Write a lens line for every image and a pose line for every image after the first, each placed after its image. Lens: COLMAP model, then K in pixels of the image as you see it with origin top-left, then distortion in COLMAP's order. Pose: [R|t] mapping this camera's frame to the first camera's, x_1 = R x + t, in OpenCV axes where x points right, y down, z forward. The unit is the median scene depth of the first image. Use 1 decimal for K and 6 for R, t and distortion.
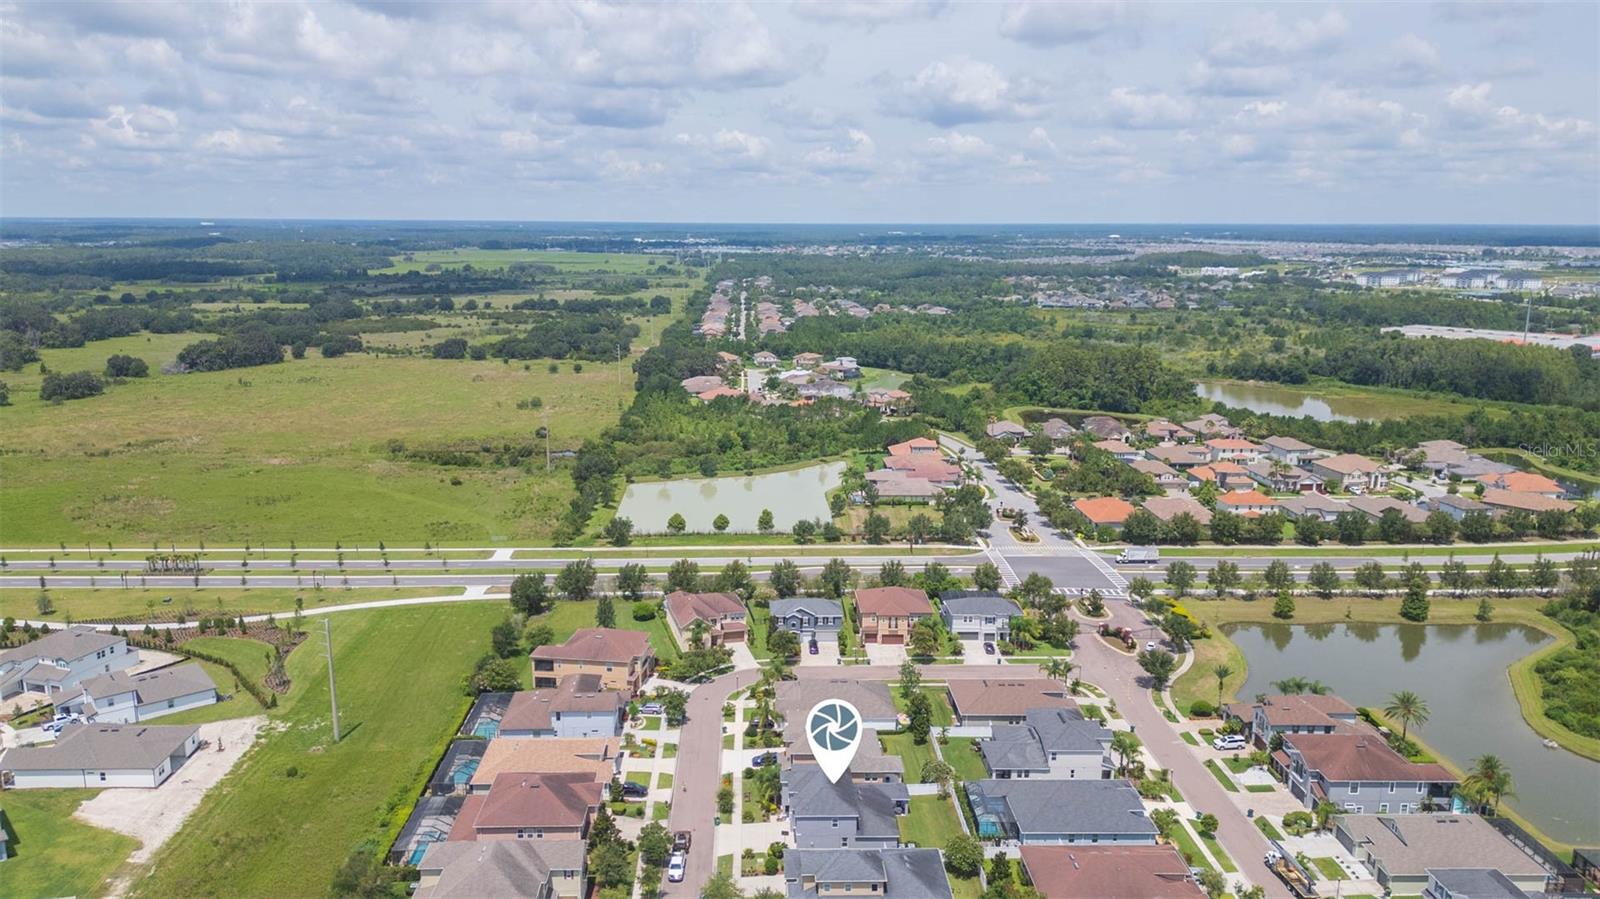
lens RADIAL K [[1161.8, 0, 801.0], [0, 1161.8, 451.9], [0, 0, 1]] dist [0.058168, -0.061644]
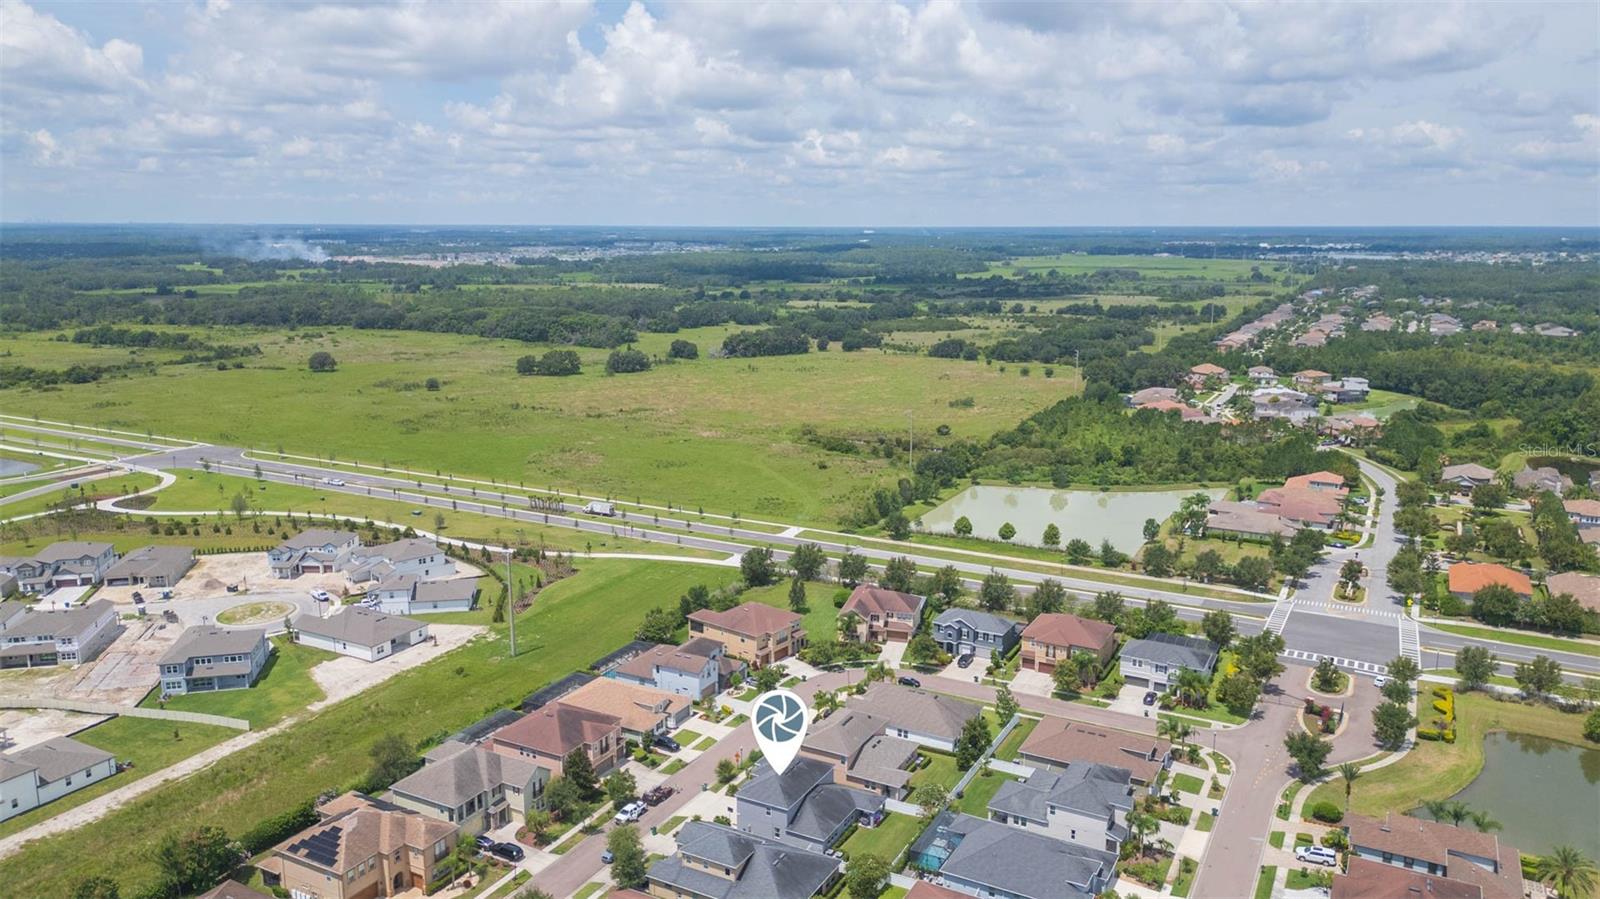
lens RADIAL K [[1161.8, 0, 788.0], [0, 1161.8, 454.7], [0, 0, 1]] dist [0.058168, -0.061644]
pose [[0.863421, 0.095617, -0.495339, 0.270279], [-0.096868, 0.995026, 0.023223, -0.008704], [0.495096, 0.027931, 0.868389, 0.060817]]
